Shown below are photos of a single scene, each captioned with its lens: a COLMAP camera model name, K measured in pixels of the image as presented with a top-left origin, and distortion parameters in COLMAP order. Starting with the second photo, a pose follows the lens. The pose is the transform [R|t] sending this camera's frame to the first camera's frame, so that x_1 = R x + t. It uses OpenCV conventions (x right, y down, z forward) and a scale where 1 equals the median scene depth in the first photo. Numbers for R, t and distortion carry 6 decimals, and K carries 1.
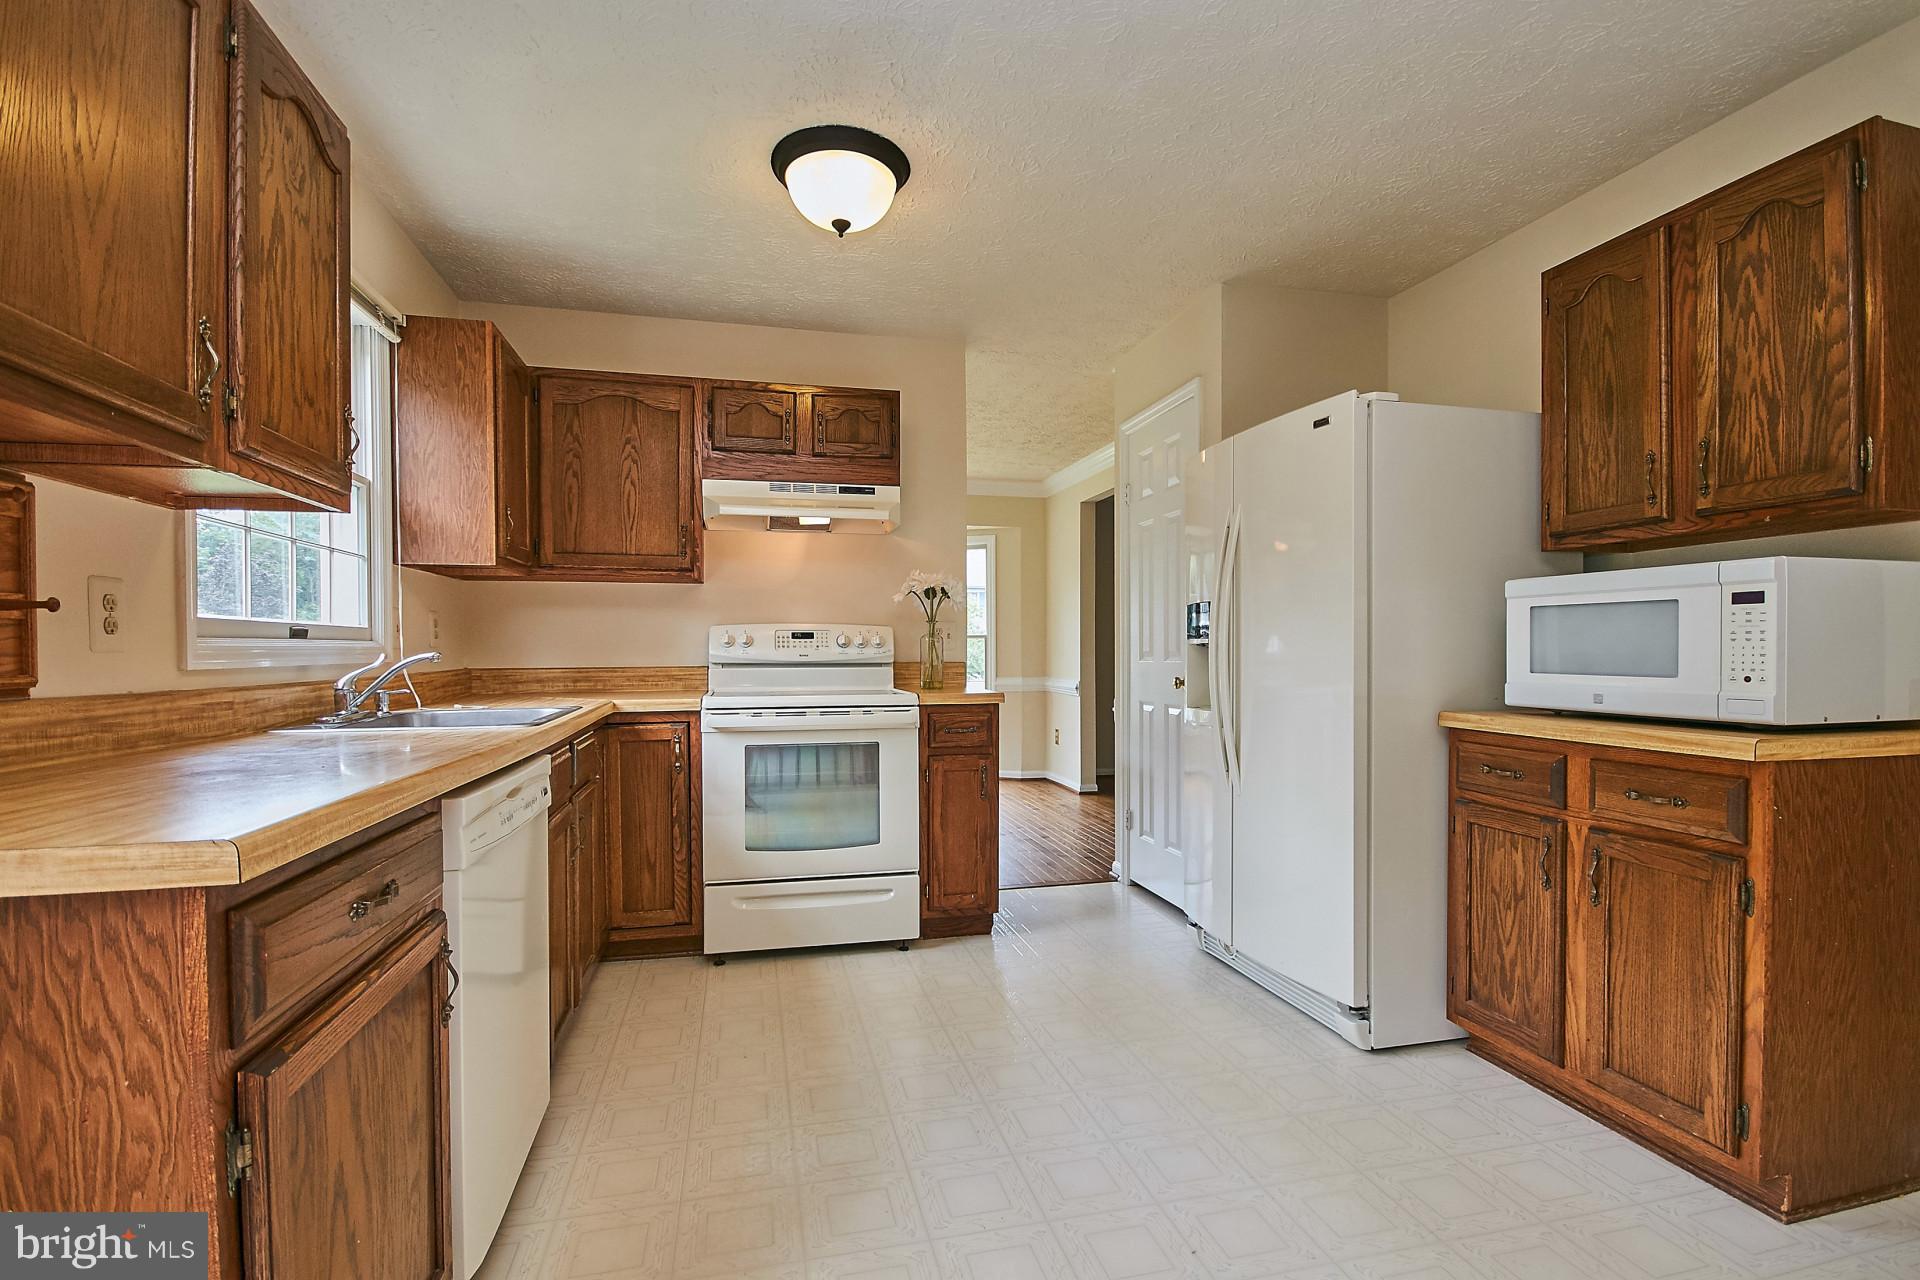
lens RADIAL K [[895.7, 0, 951.0], [0, 895.7, 668.1], [0, 0, 1]] dist [0.003810, -0.004165]
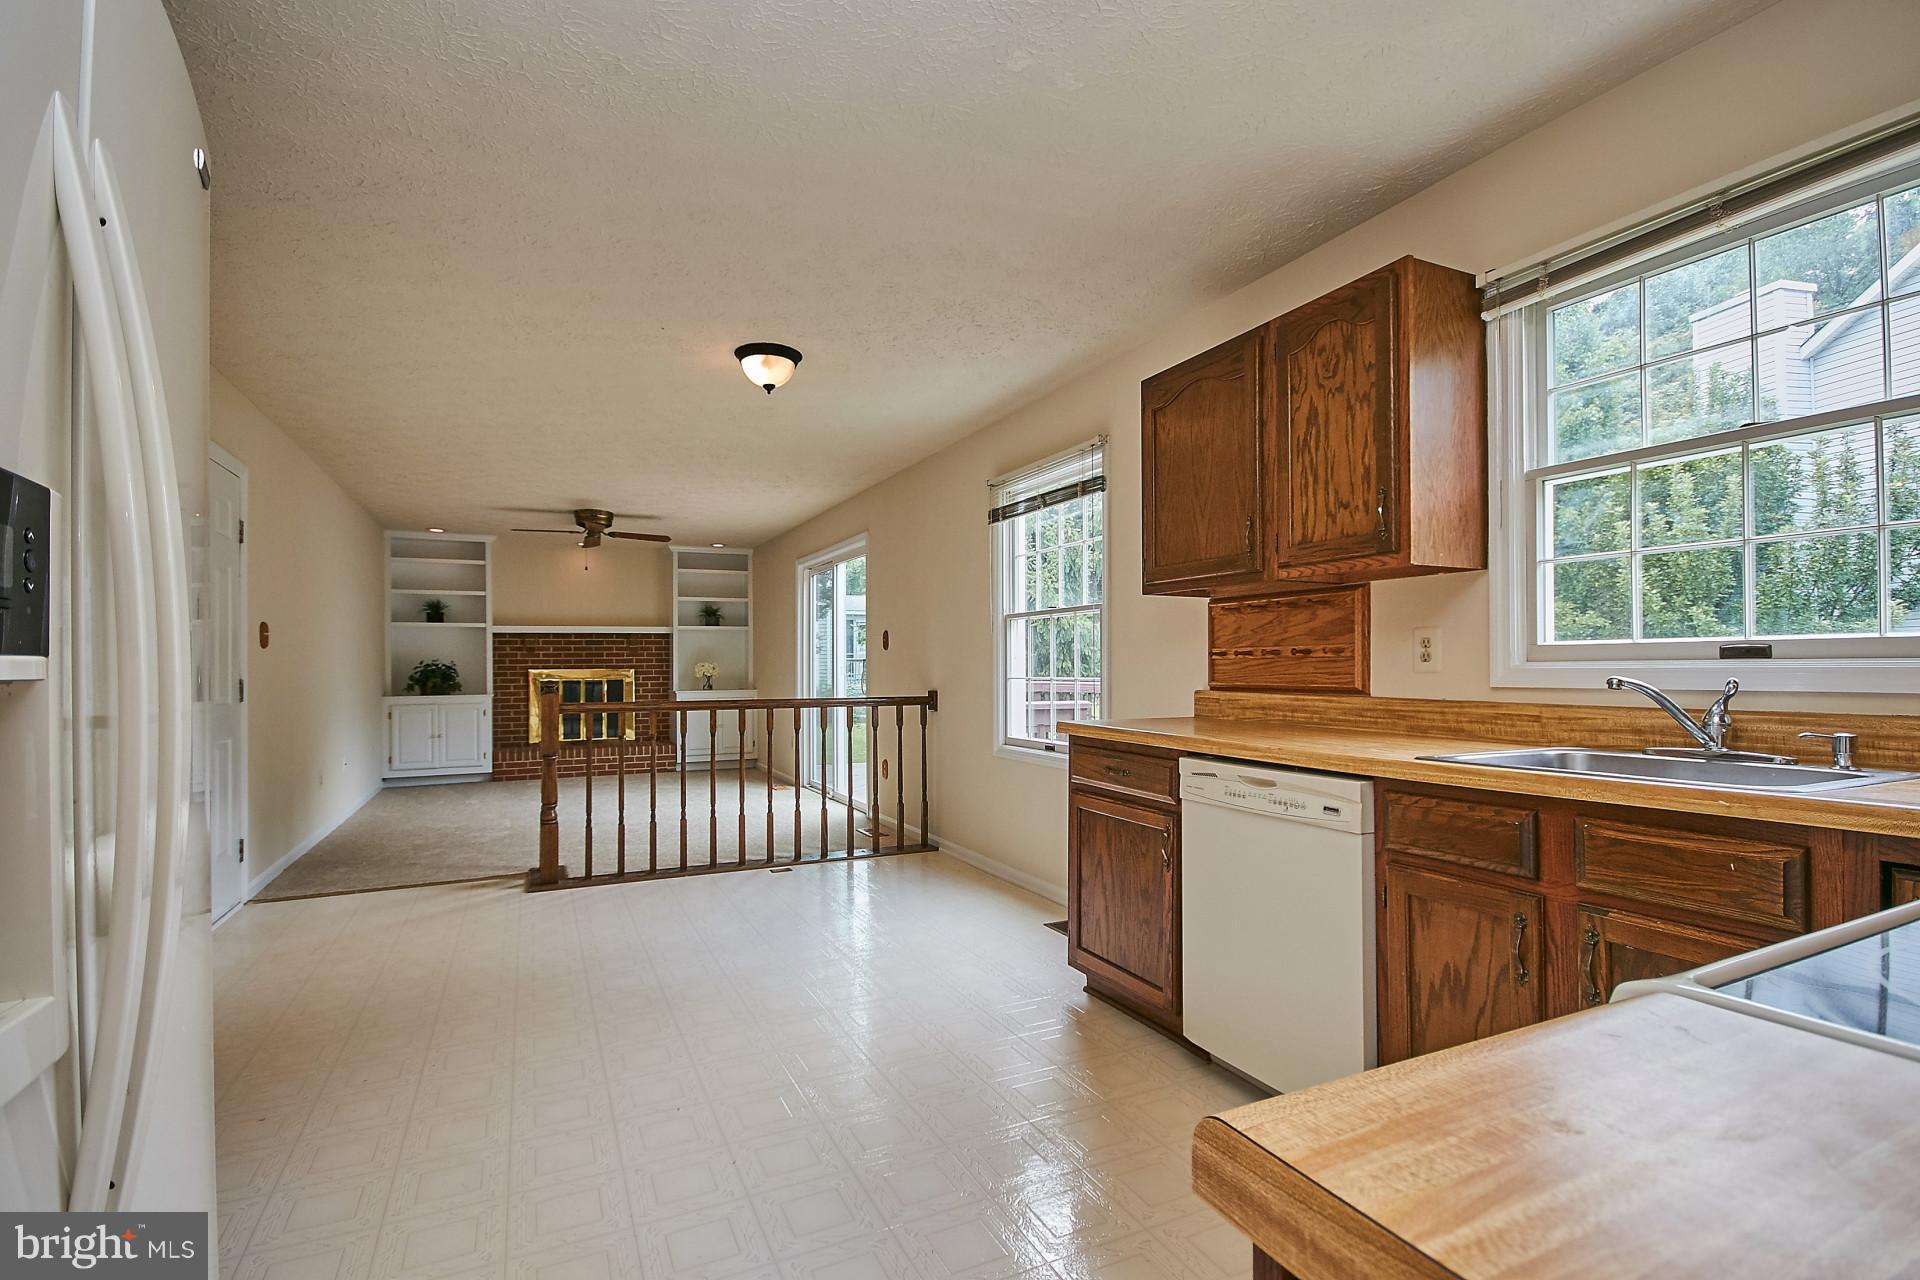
lens RADIAL K [[895.7, 0, 957.8], [0, 895.7, 653.3], [0, 0, 1]] dist [0.003810, -0.004165]
pose [[-0.975273, 0.005271, -0.220943, 0.137269], [0.004087, 0.999975, 0.005815, -0.036373], [0.220968, 0.004768, -0.975269, 1.314904]]
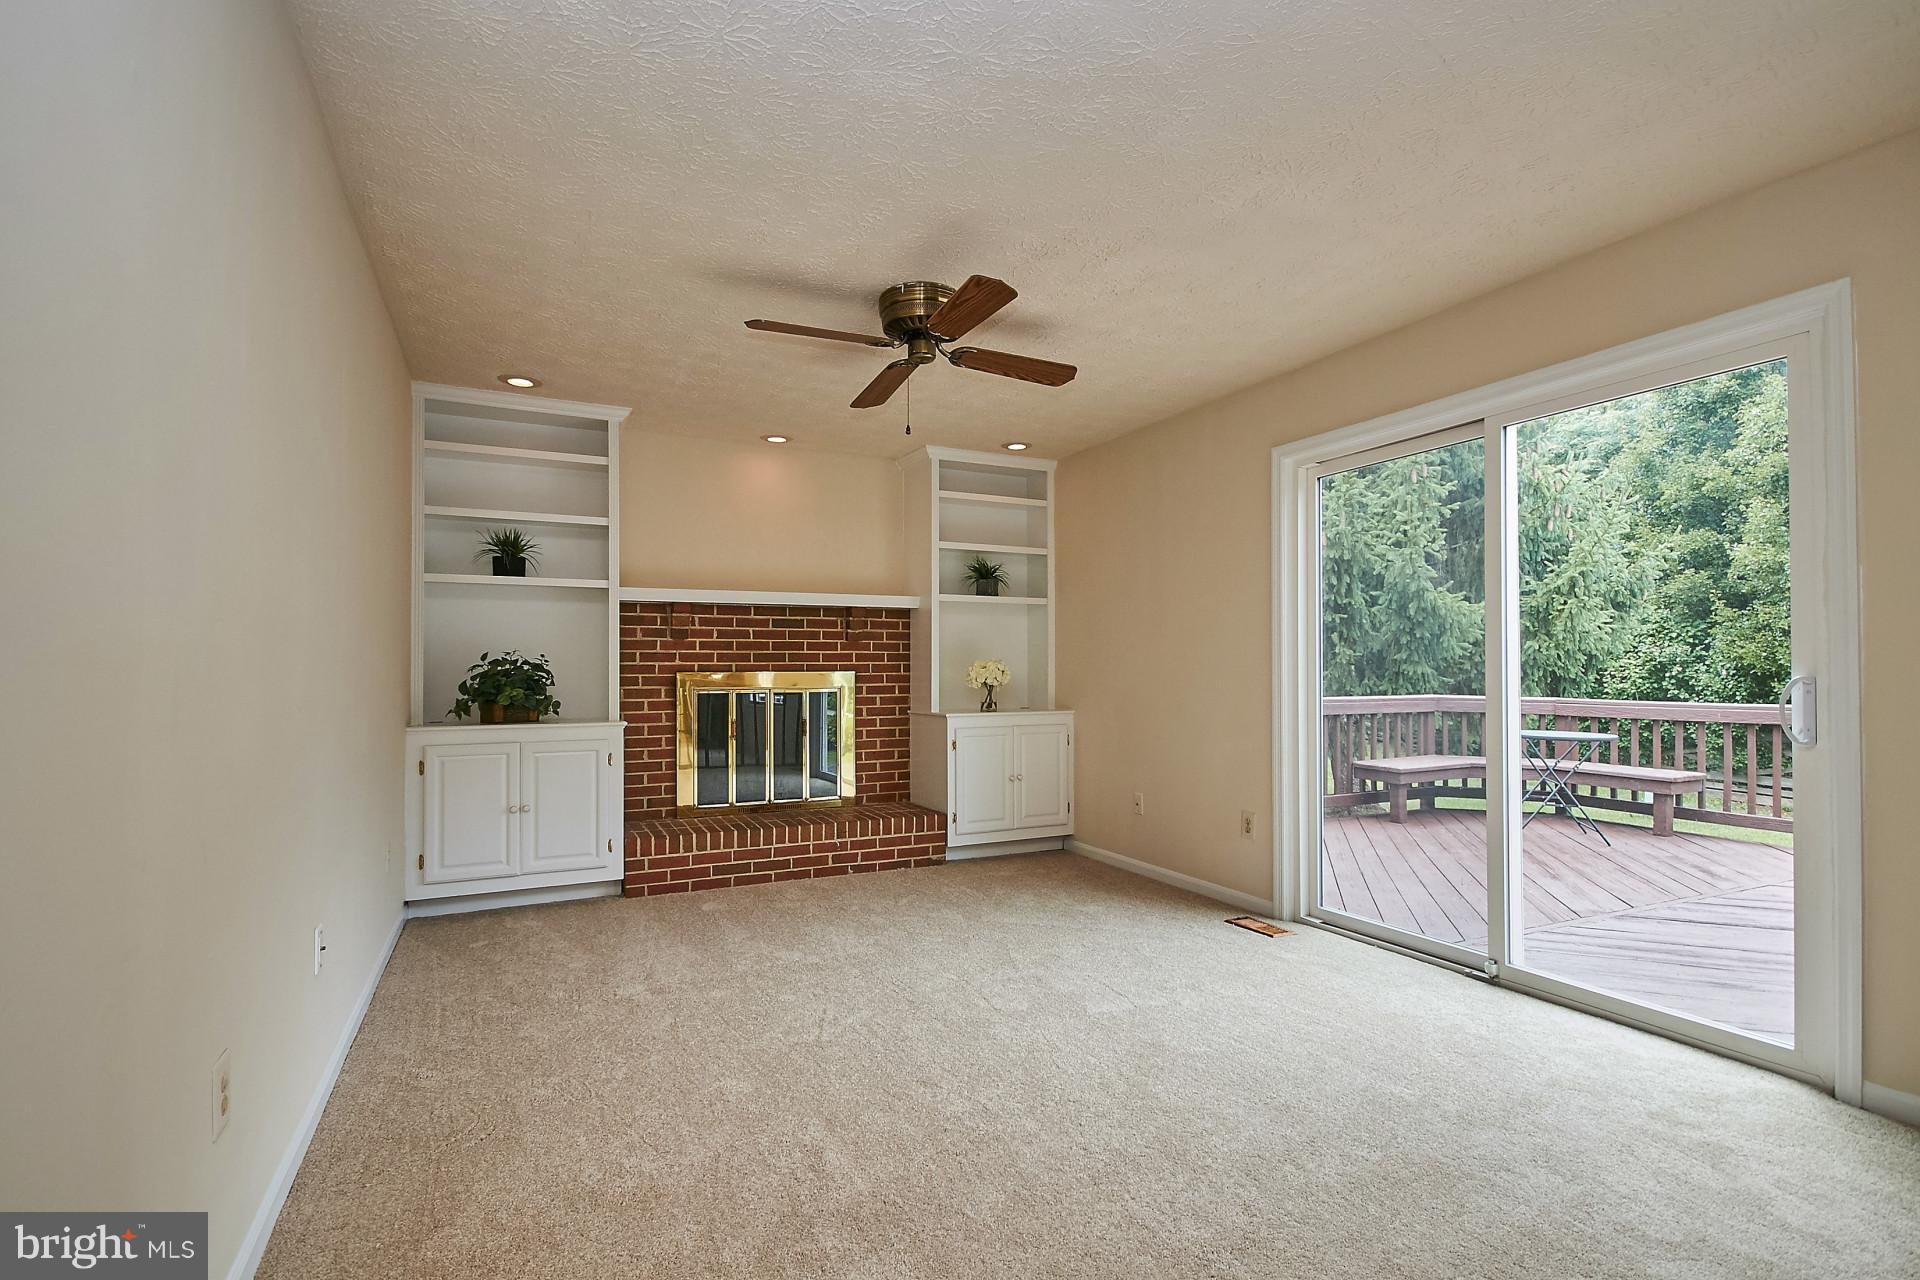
lens RADIAL K [[895.7, 0, 946.3], [0, 895.7, 651.4], [0, 0, 1]] dist [0.003810, -0.004165]
pose [[-0.973466, -0.001984, -0.228824, 0.825137], [-0.001125, 0.999992, -0.003887, 0.001113], [0.228830, -0.003526, -0.973460, -0.406144]]
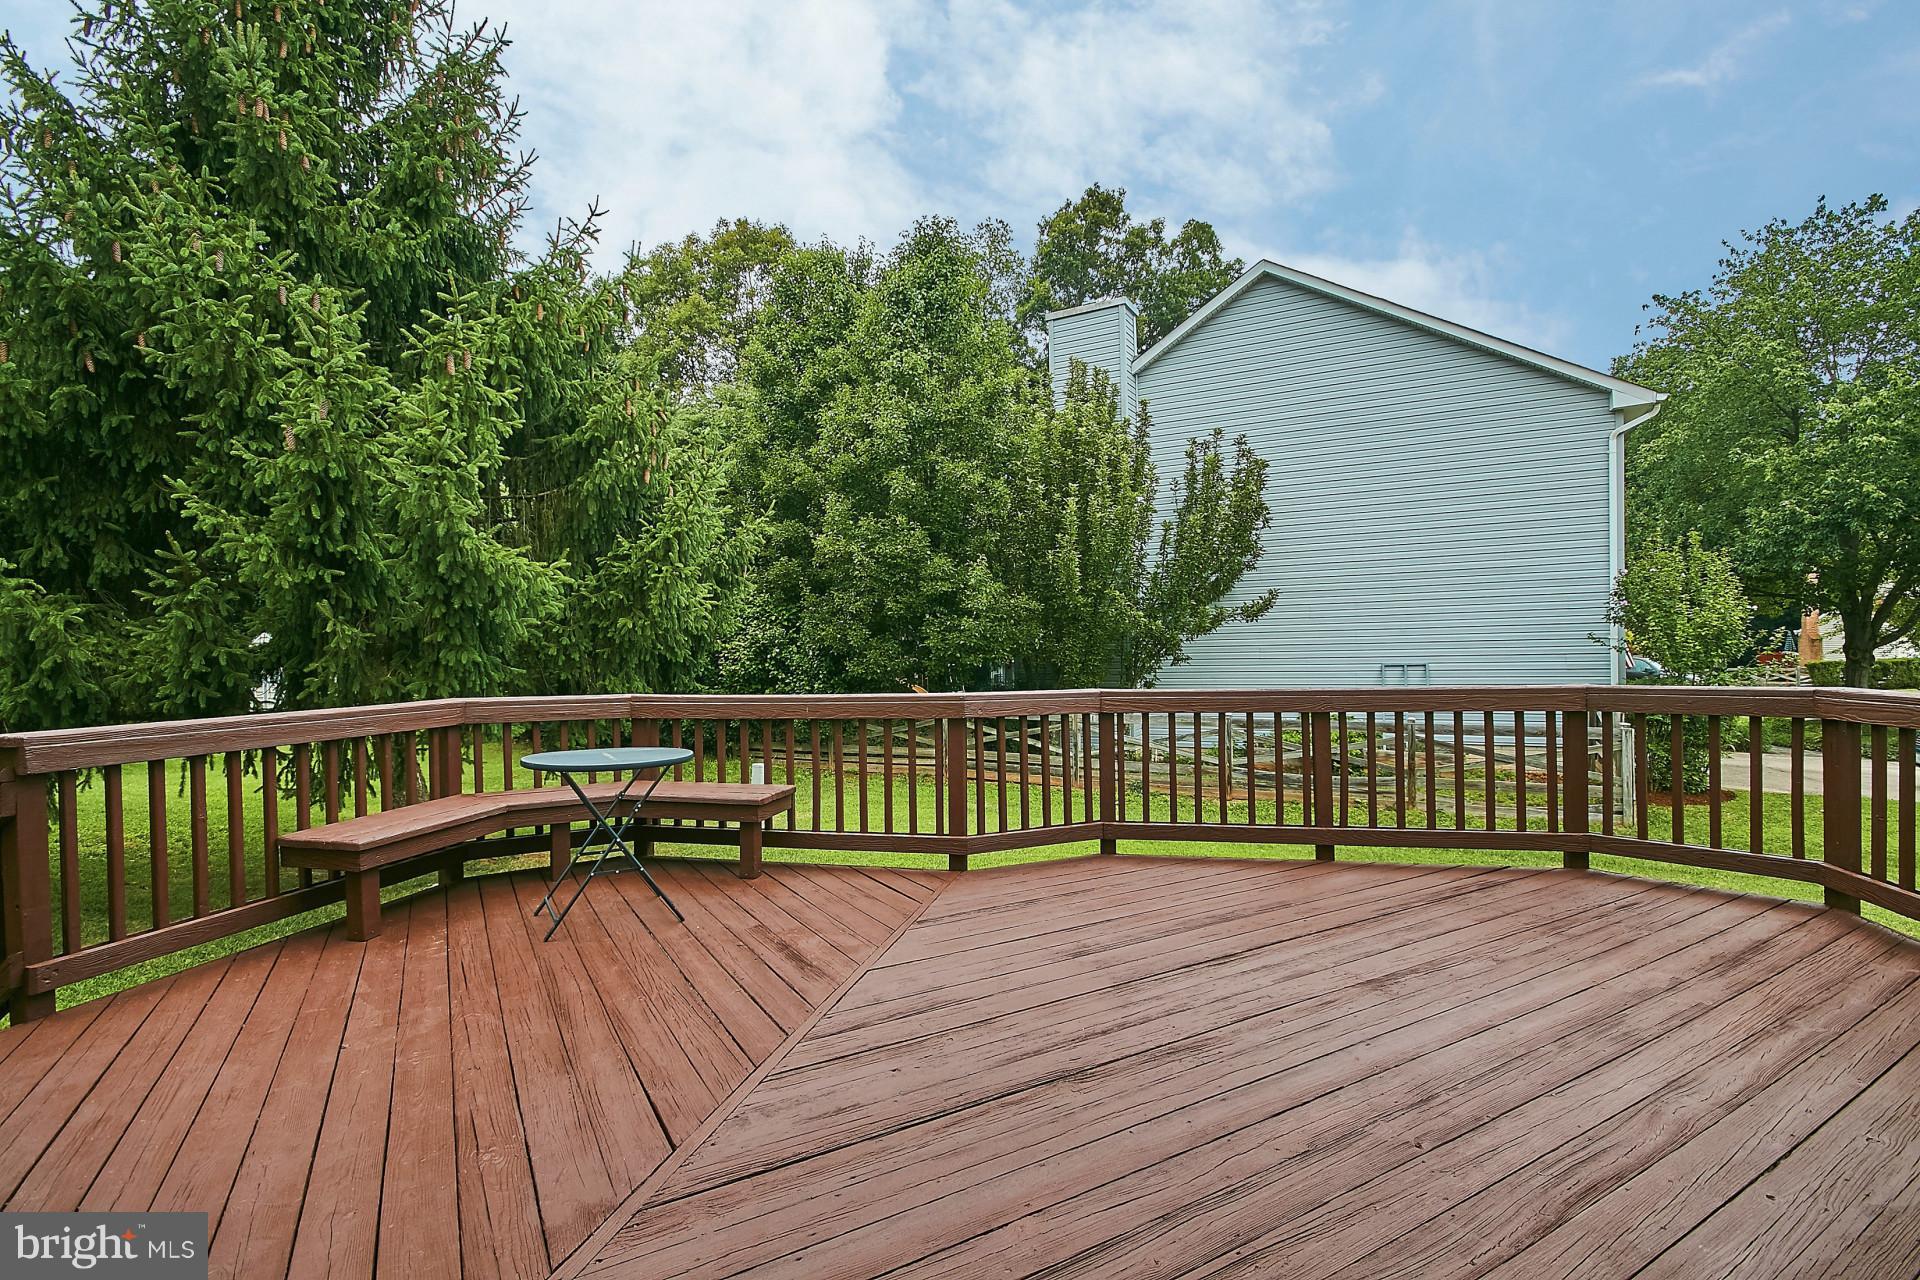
lens RADIAL K [[895.7, 0, 946.6], [0, 895.7, 654.8], [0, 0, 1]] dist [0.003810, -0.004165]
pose [[-0.455050, 0.018442, -0.890275, -0.085509], [0.006145, 0.999827, 0.017571, 0.014446], [0.890445, 0.002525, -0.455085, -1.071742]]
